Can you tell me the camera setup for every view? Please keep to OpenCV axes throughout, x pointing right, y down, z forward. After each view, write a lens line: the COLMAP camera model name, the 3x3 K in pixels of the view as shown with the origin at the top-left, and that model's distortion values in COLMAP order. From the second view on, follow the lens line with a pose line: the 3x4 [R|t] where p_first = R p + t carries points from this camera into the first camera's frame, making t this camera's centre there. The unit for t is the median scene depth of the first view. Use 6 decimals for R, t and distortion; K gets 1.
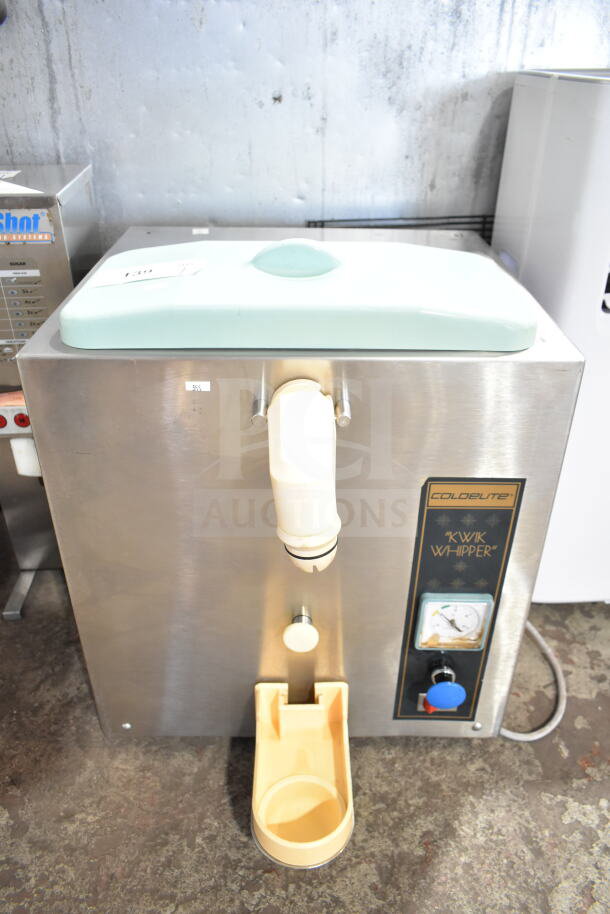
lens RADIAL K [[698.3, 0, 307.4], [0, 698.3, 453.3], [0, 0, 1]] dist [0.002540, 0.004622]
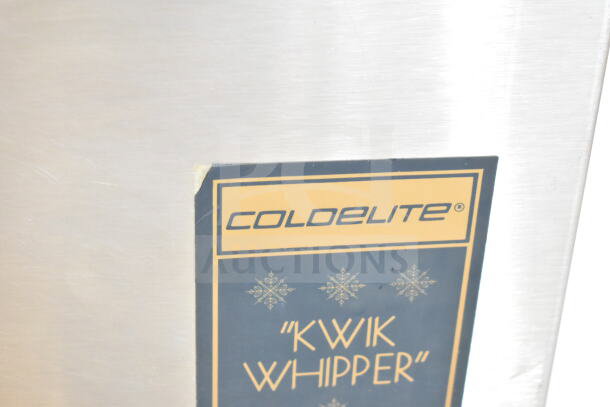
lens RADIAL K [[1254.4, 0, 303.2], [0, 1254.4, 204.4], [0, 0, 1]] dist [0.014004, 0.000000]
pose [[0.992353, -0.048411, 0.113540, 0.131337], [0.044061, 0.998207, 0.040516, 0.027140], [-0.115298, -0.035204, 0.992707, 0.355139]]
